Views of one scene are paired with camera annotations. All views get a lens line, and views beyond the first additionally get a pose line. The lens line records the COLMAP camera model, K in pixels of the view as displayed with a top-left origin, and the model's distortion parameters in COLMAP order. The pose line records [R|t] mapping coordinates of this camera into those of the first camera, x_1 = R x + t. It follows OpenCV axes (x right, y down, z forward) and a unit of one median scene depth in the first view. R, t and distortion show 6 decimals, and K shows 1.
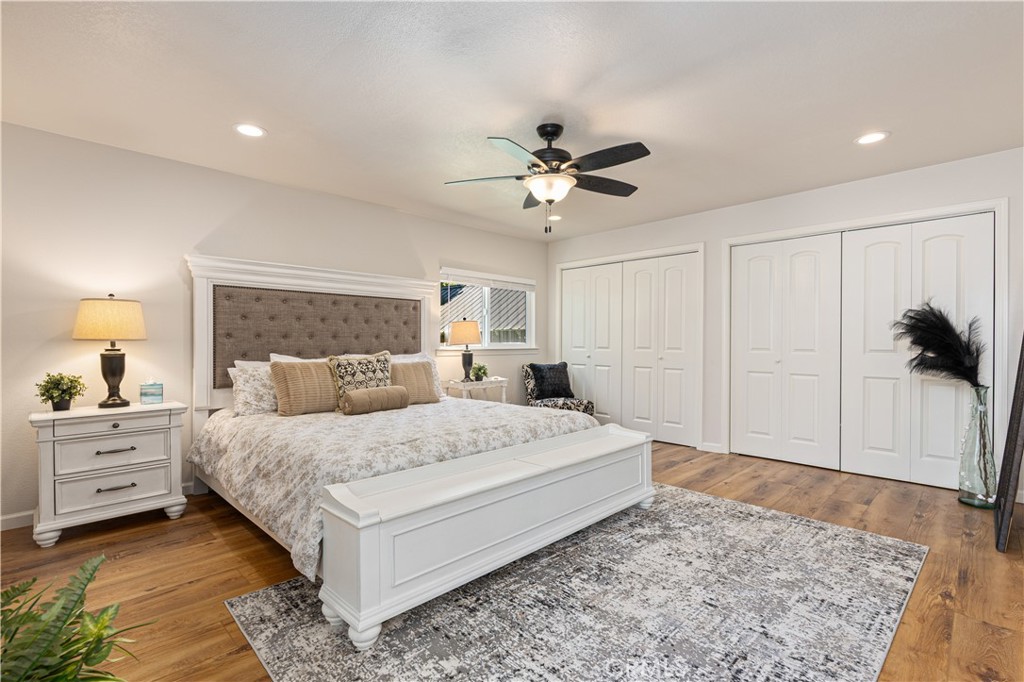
lens RADIAL K [[482.2, 0, 512.0], [0, 482.2, 341.0], [0, 0, 1]] dist [0.000159, 0.000038]
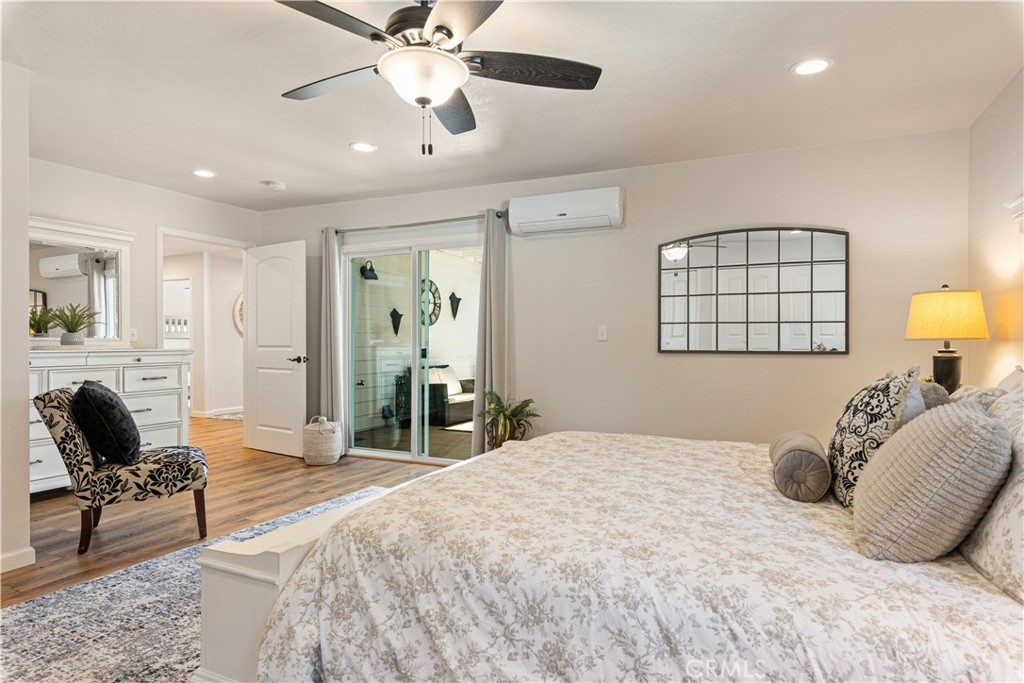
lens RADIAL K [[584.1, 0, 512.0], [0, 584.1, 341.5], [0, 0, 1]] dist [-0.000171, -0.000119]
pose [[-0.943823, -0.003173, -0.330435, 0.223458], [-0.003324, 0.999994, -0.000109, 0.003418], [0.330434, 0.000995, -0.943829, 1.801116]]
